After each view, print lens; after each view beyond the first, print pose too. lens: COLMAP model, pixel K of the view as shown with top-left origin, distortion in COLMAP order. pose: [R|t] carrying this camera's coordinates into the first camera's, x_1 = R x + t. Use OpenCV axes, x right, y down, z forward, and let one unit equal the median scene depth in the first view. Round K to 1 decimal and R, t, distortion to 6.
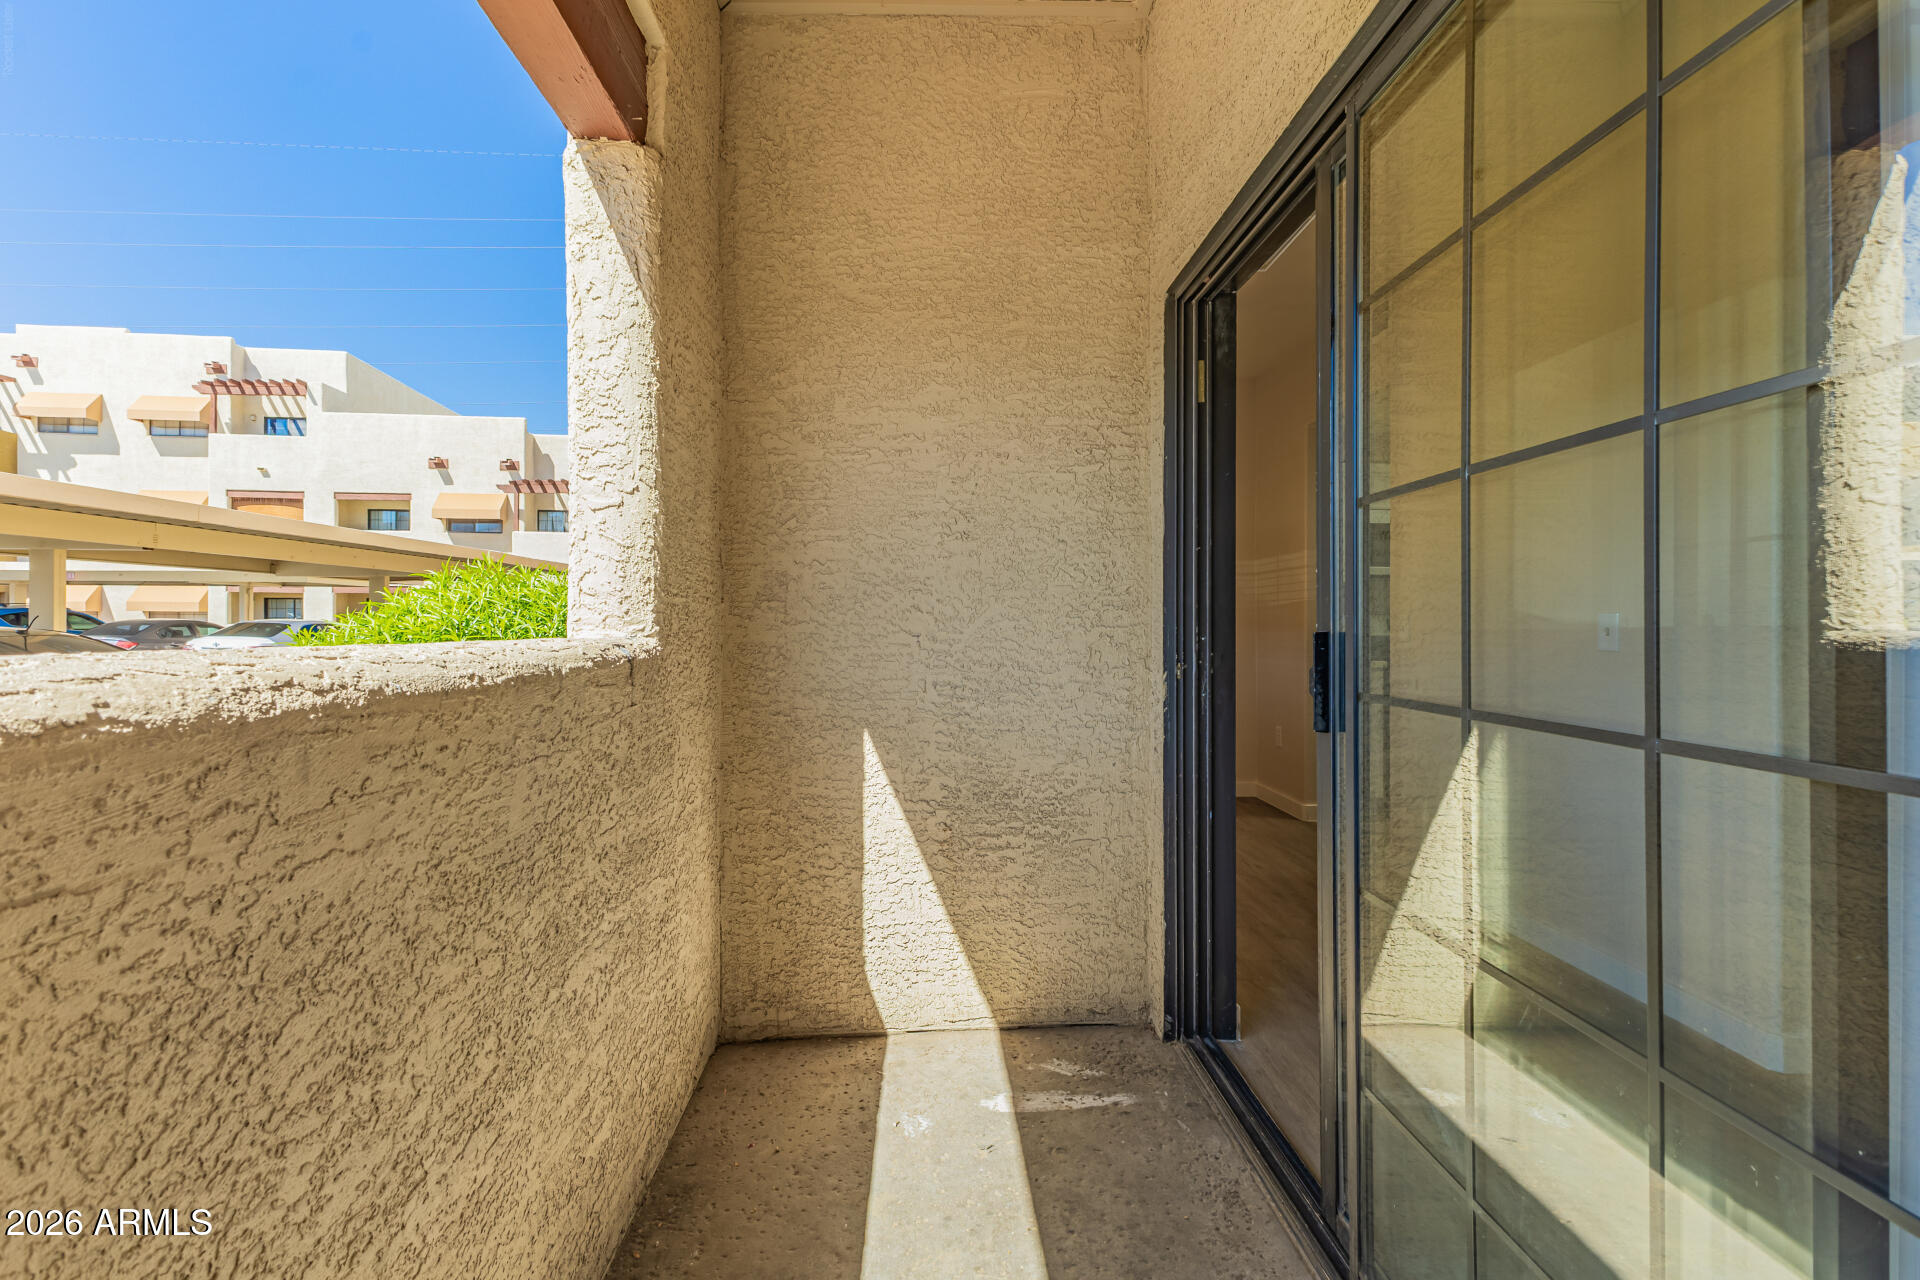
lens RADIAL K [[836.2, 0, 961.4], [0, 836.2, 639.9], [0, 0, 1]] dist [0.009732, 0.000037]
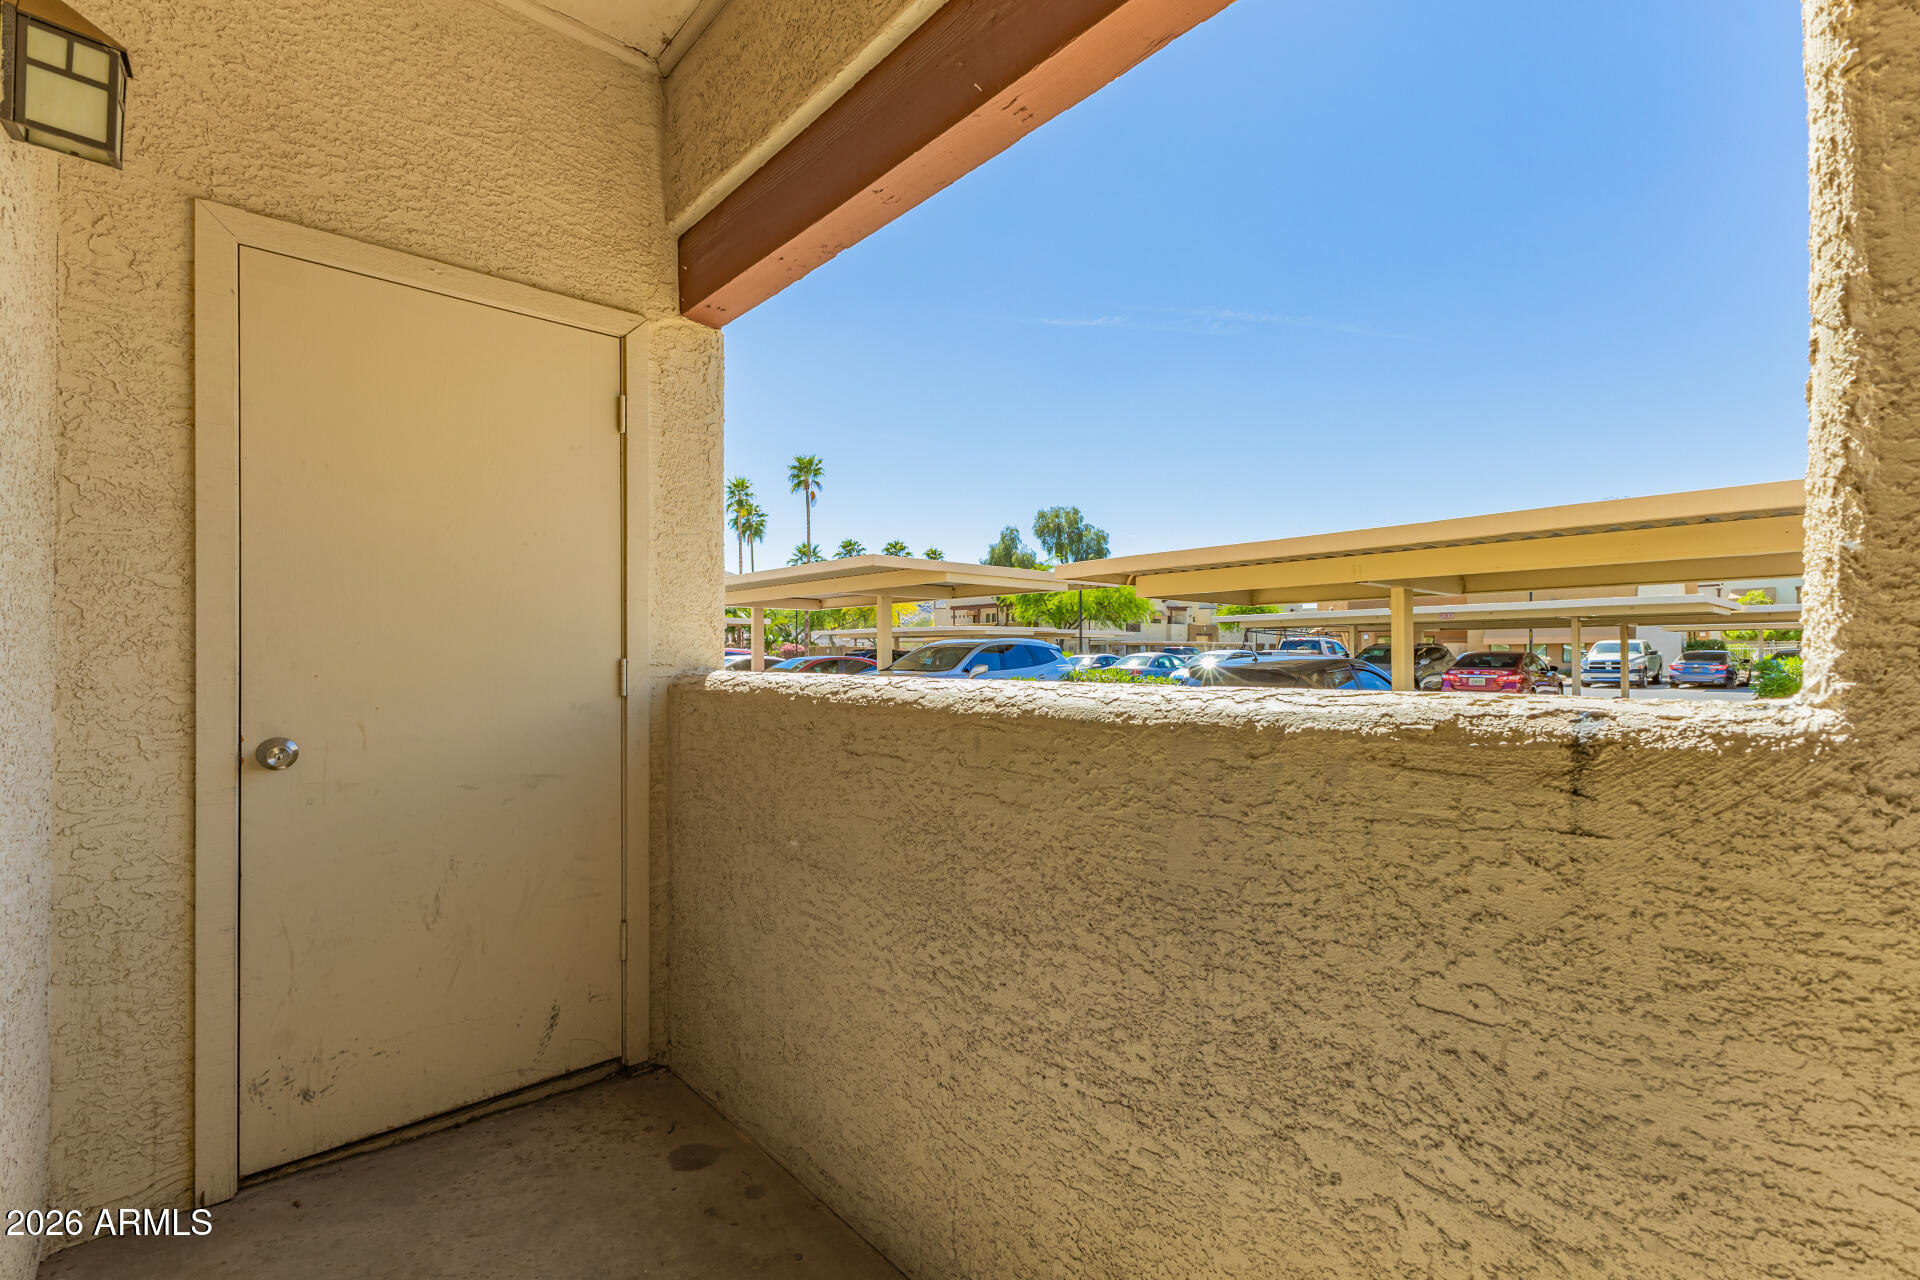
lens RADIAL K [[836.2, 0, 961.4], [0, 836.2, 639.9], [0, 0, 1]] dist [0.009732, 0.000037]
pose [[-0.775111, -0.014411, -0.631660, 0.396971], [-0.008835, 0.999889, -0.011970, -0.052707], [0.631763, -0.003698, -0.775153, 2.093747]]
